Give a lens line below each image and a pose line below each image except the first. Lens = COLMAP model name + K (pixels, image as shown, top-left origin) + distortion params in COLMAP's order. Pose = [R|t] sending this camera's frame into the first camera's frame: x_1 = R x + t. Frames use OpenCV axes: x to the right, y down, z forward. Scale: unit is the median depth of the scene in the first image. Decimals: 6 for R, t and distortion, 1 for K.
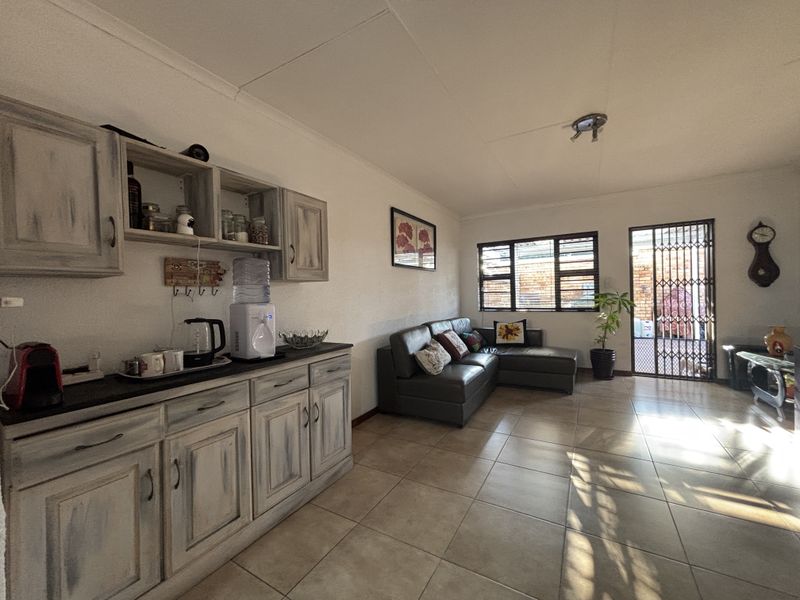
lens RADIAL K [[319.1, 0, 400.0], [0, 319.1, 300.0], [0, 0, 1]] dist [-0.001615, 0.000095]
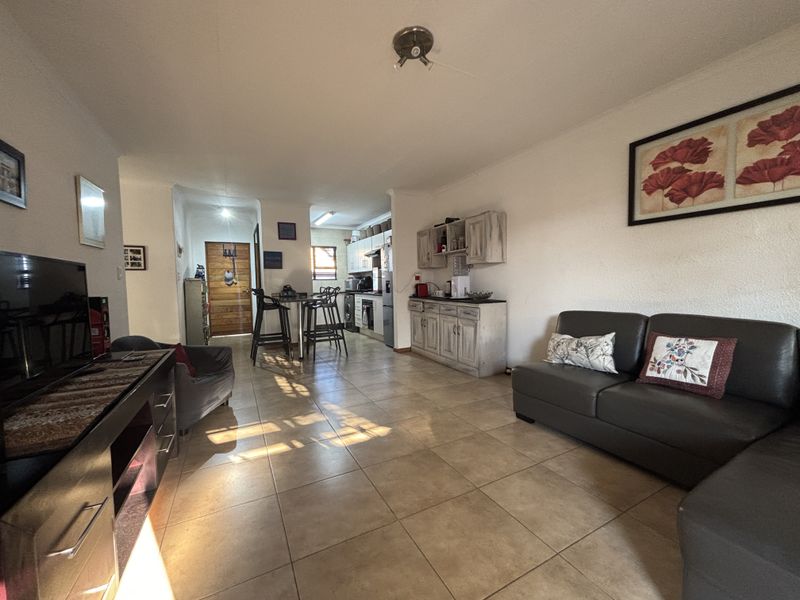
lens RADIAL K [[322.0, 0, 401.9], [0, 322.0, 293.2], [0, 0, 1]] dist [0.010735, -0.005491]
pose [[-0.517574, 0.072043, -0.852600, 0.693305], [0.023514, 0.997270, 0.069993, -0.013821], [0.855315, 0.016178, -0.517855, 0.735386]]
